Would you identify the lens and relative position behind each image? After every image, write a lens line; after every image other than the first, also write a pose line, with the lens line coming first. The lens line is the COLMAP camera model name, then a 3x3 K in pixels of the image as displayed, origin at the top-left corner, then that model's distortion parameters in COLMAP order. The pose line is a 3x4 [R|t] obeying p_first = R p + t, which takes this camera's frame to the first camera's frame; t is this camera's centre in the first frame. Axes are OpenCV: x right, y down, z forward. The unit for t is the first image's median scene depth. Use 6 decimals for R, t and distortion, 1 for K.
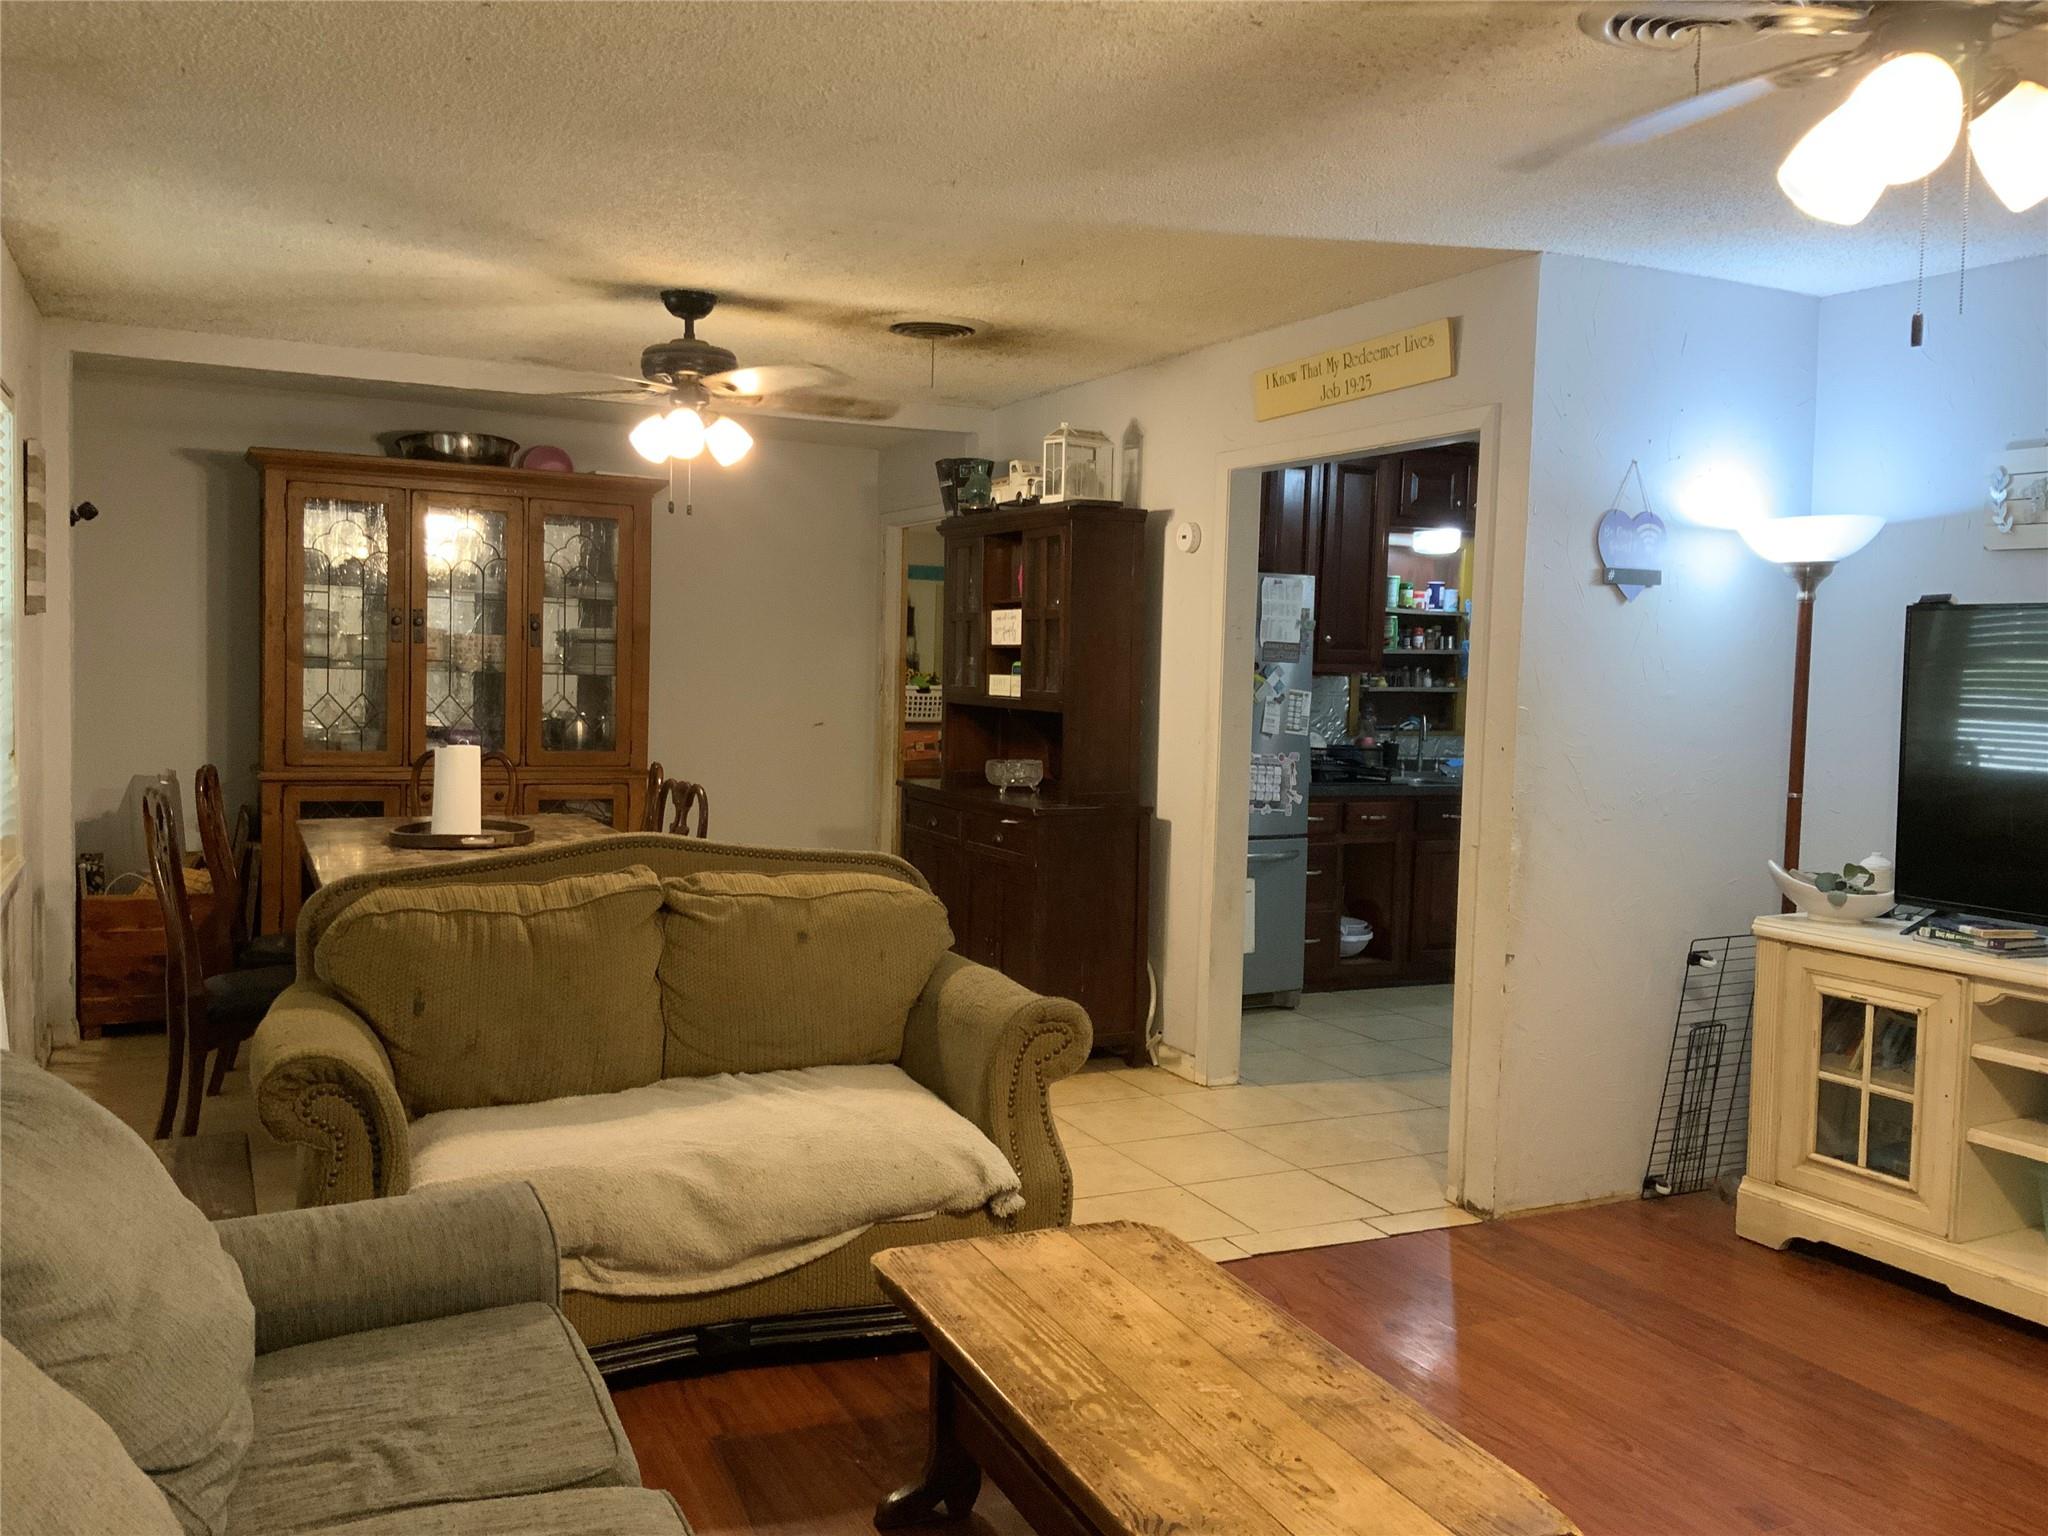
lens RADIAL K [[1686.2, 0, 1019.7], [0, 1686.2, 760.9], [0, 0, 1]] dist [0.072465, -0.149979]
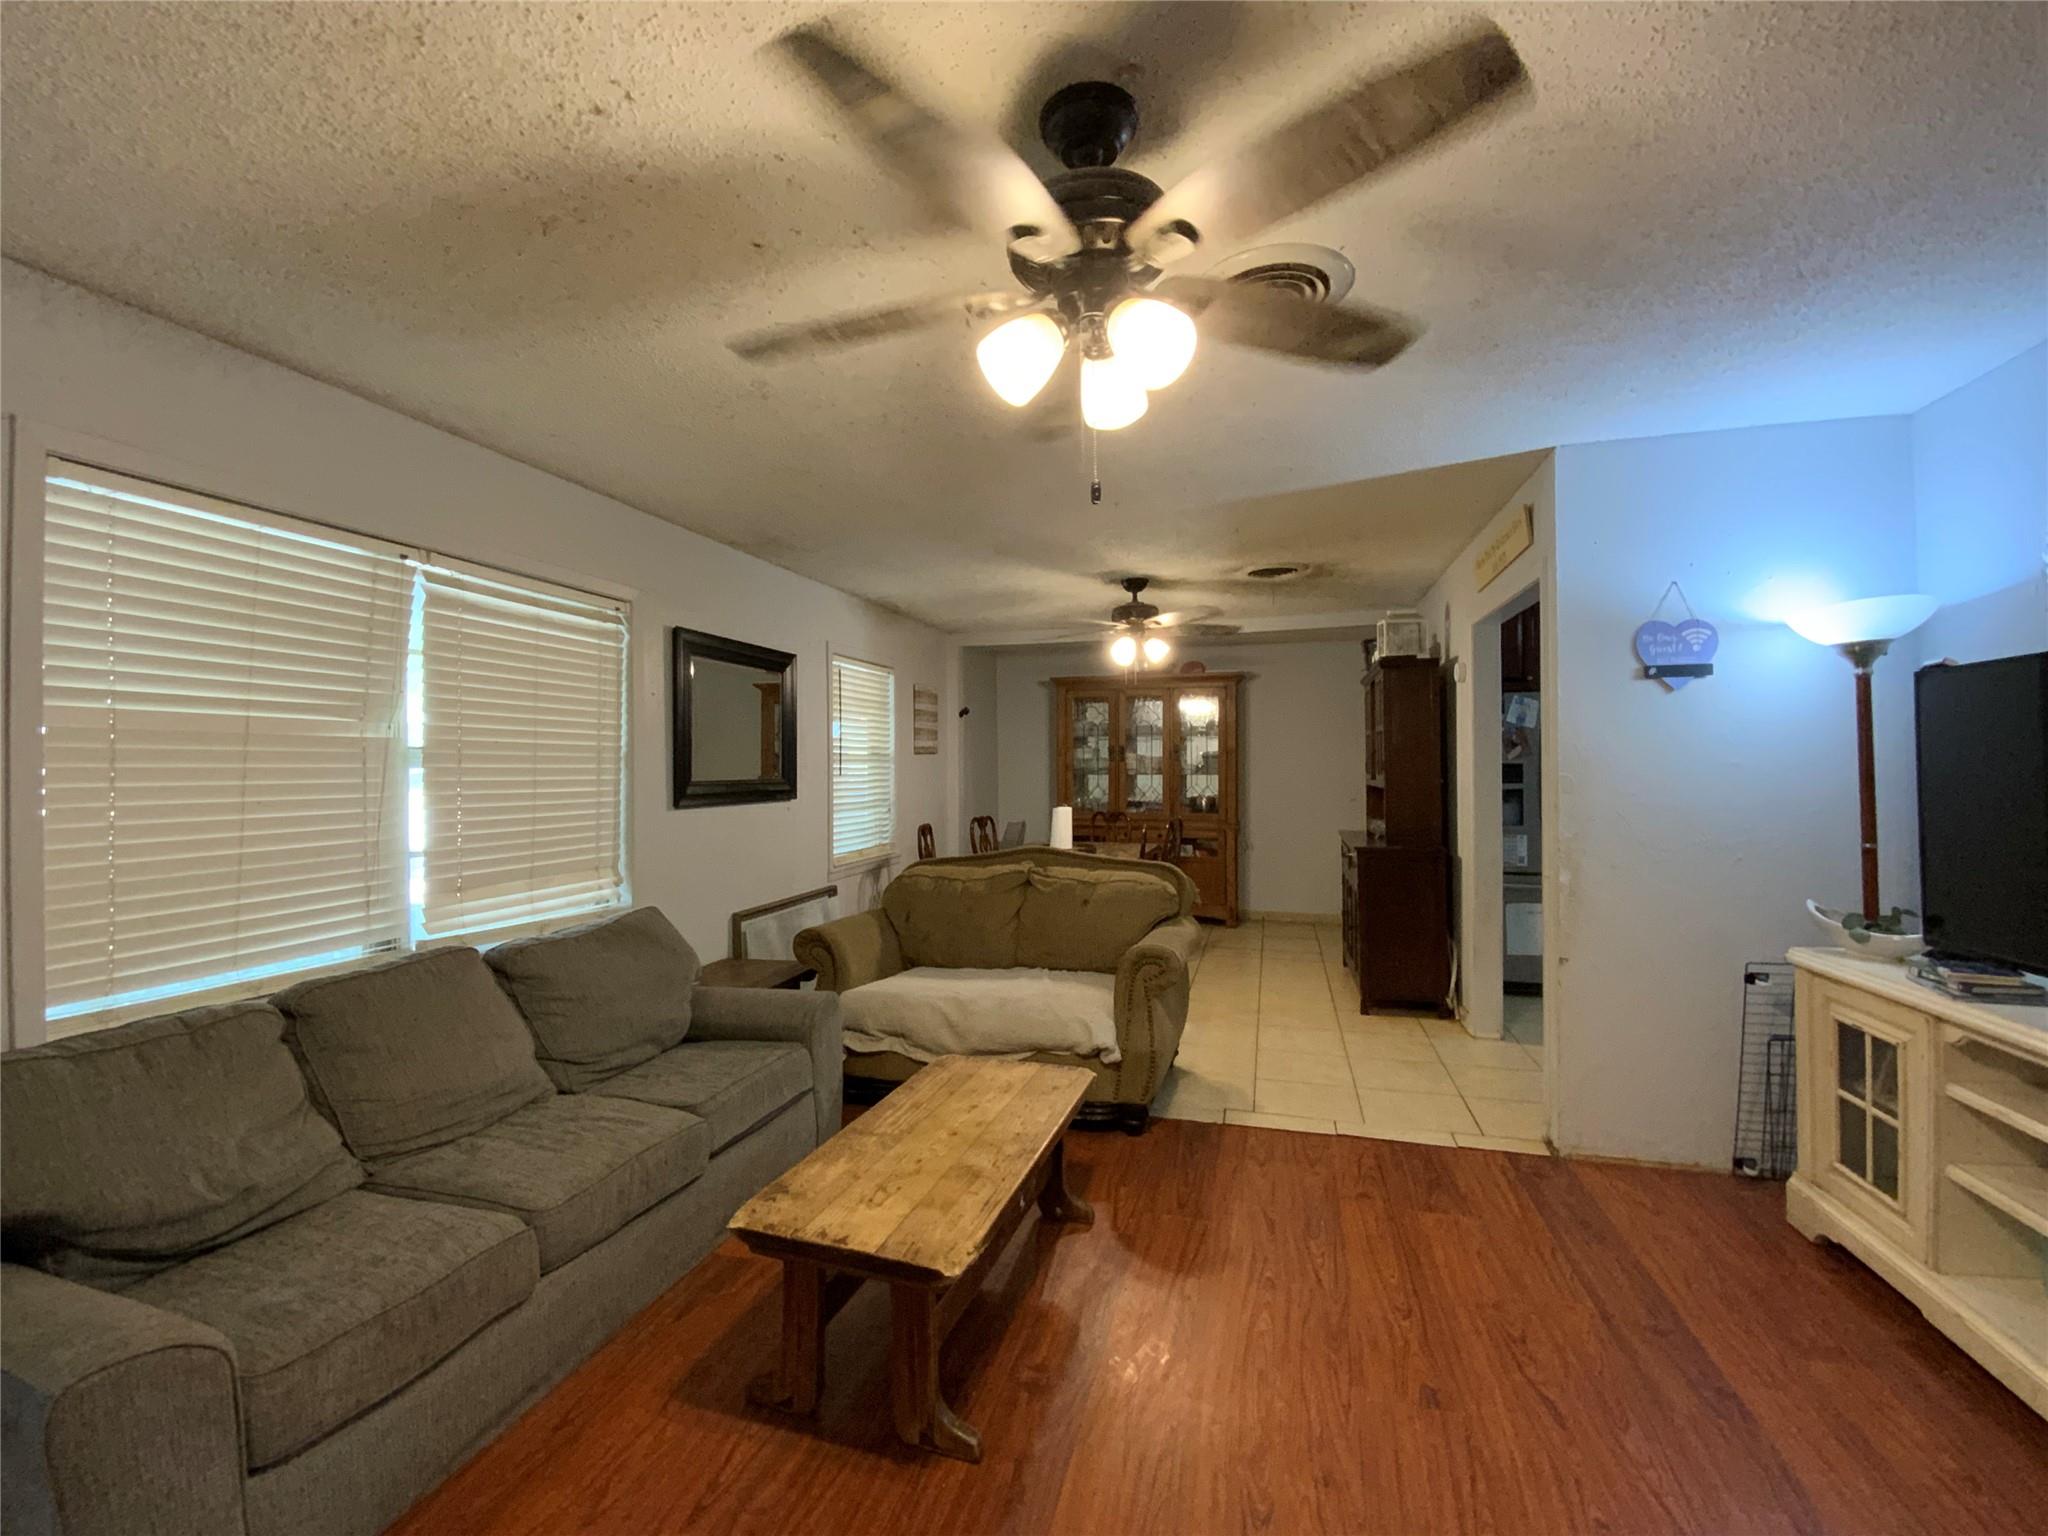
lens RADIAL K [[871.5, 0, 1019.8], [0, 871.5, 760.1], [0, 0, 1]] dist [0.017093, -0.017873]
pose [[0.743394, -0.037010, -0.667829, 0.431351], [-0.013791, 0.997408, -0.070626, 0.012406], [0.668712, 0.061713, 0.740956, 0.182625]]
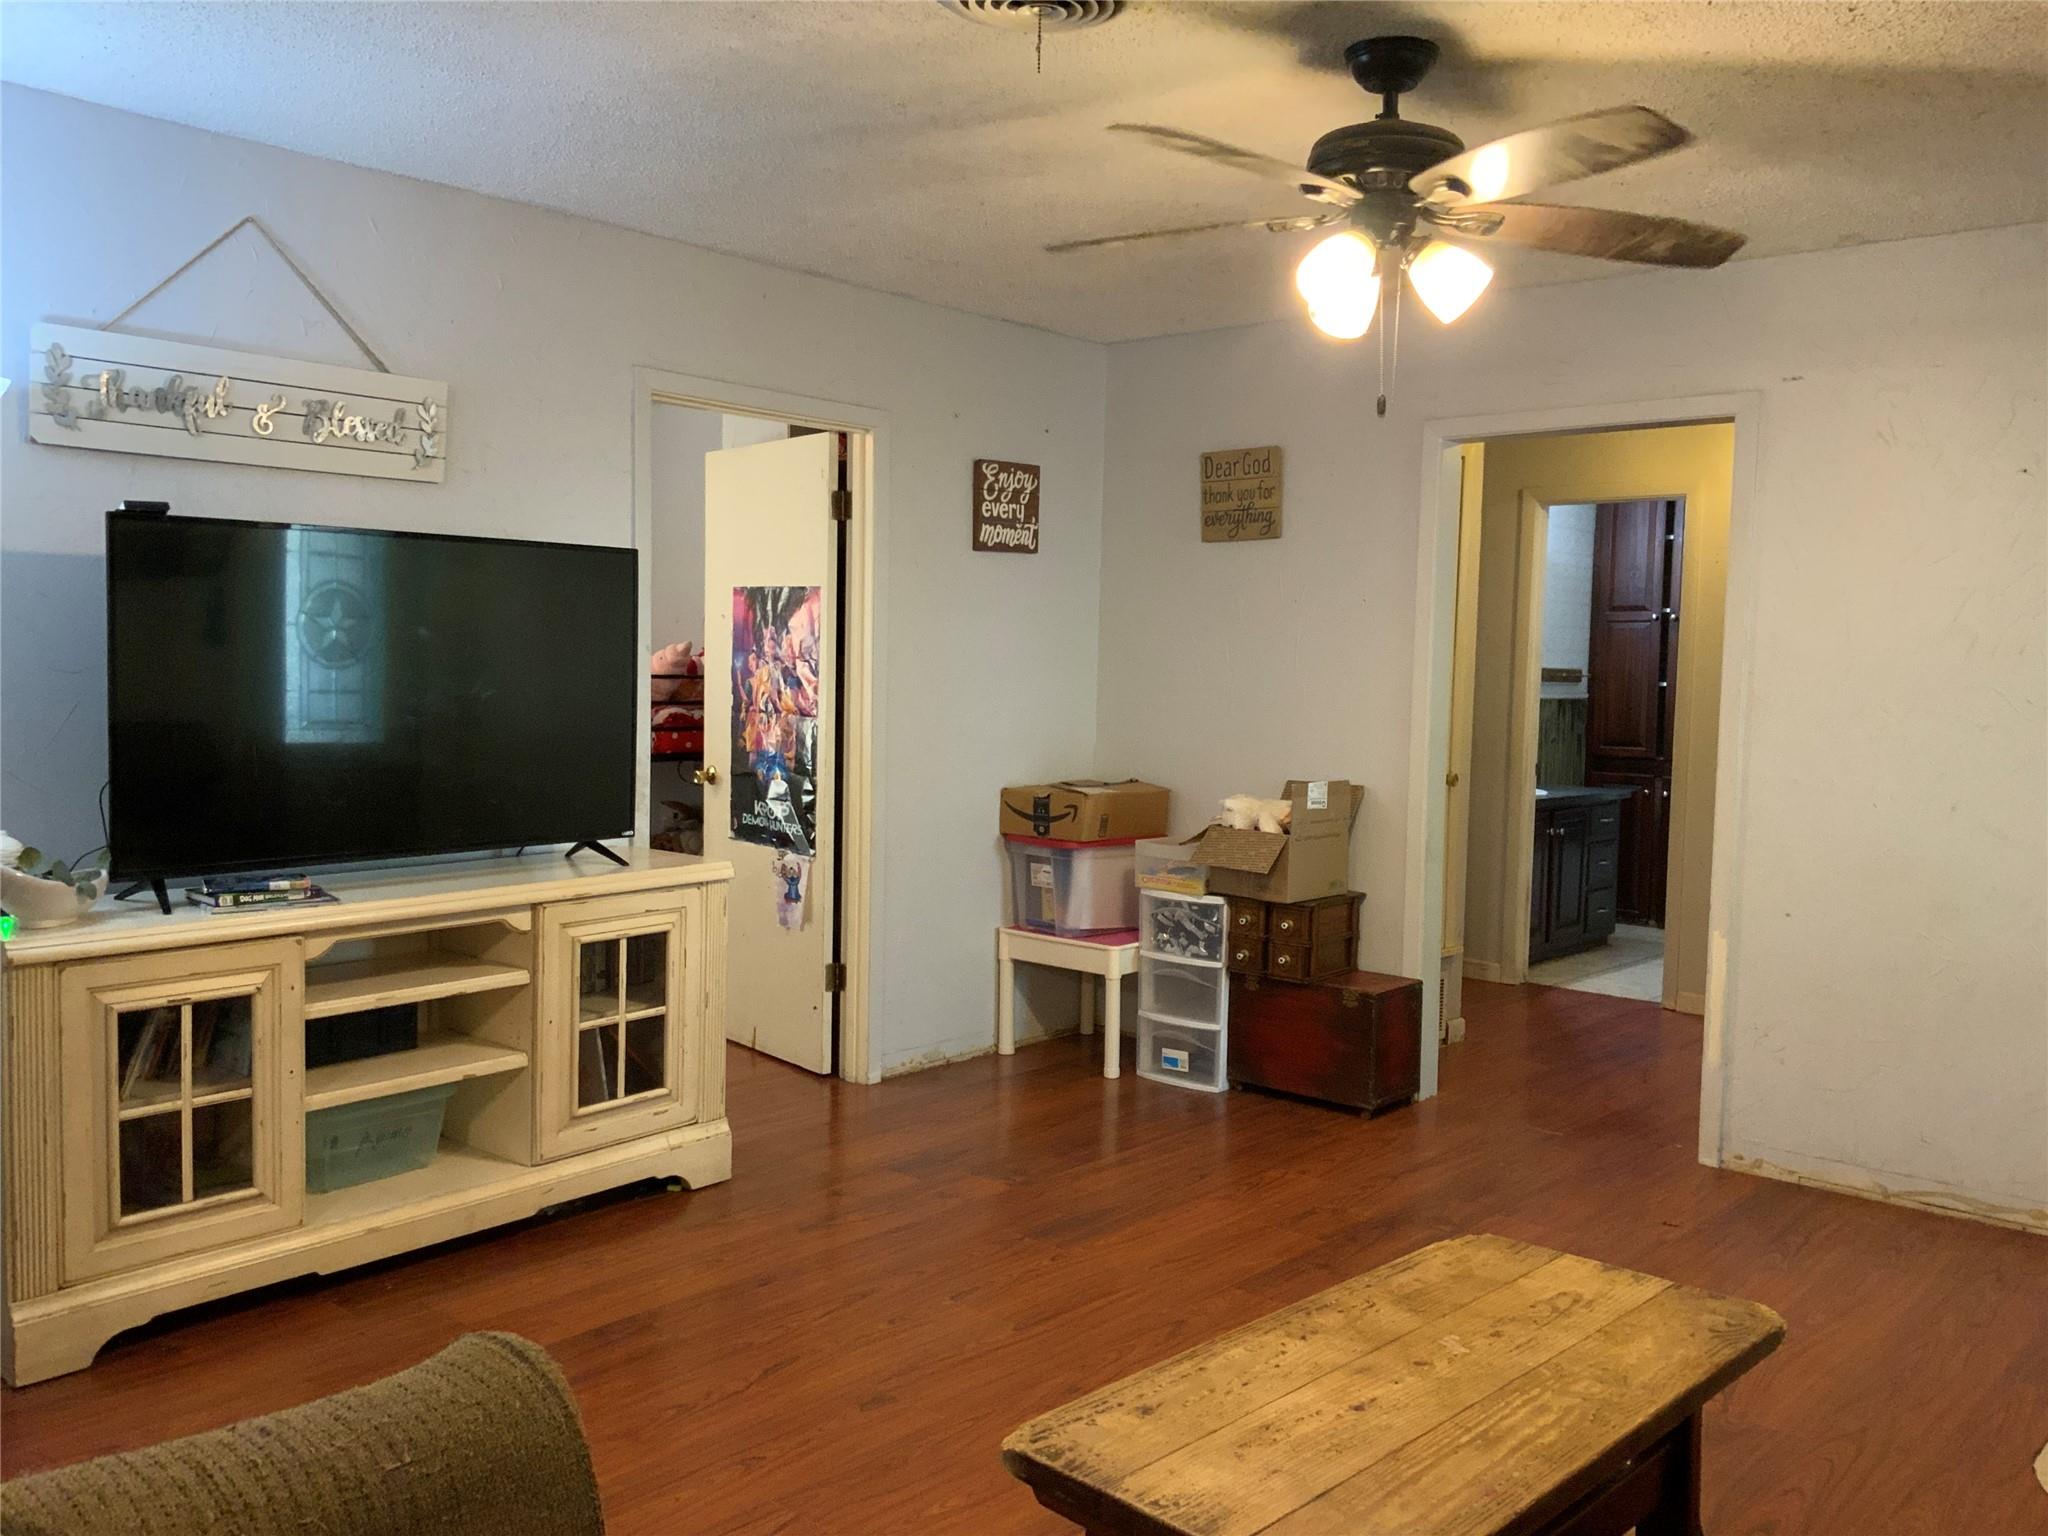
lens RADIAL K [[1686.2, 0, 1019.7], [0, 1686.2, 760.9], [0, 0, 1]] dist [0.072465, -0.149979]
pose [[-0.386128, -0.092966, 0.917749, -0.359260], [0.024003, 0.993559, 0.110744, -0.049020], [-0.922133, 0.064790, -0.381410, 0.848646]]
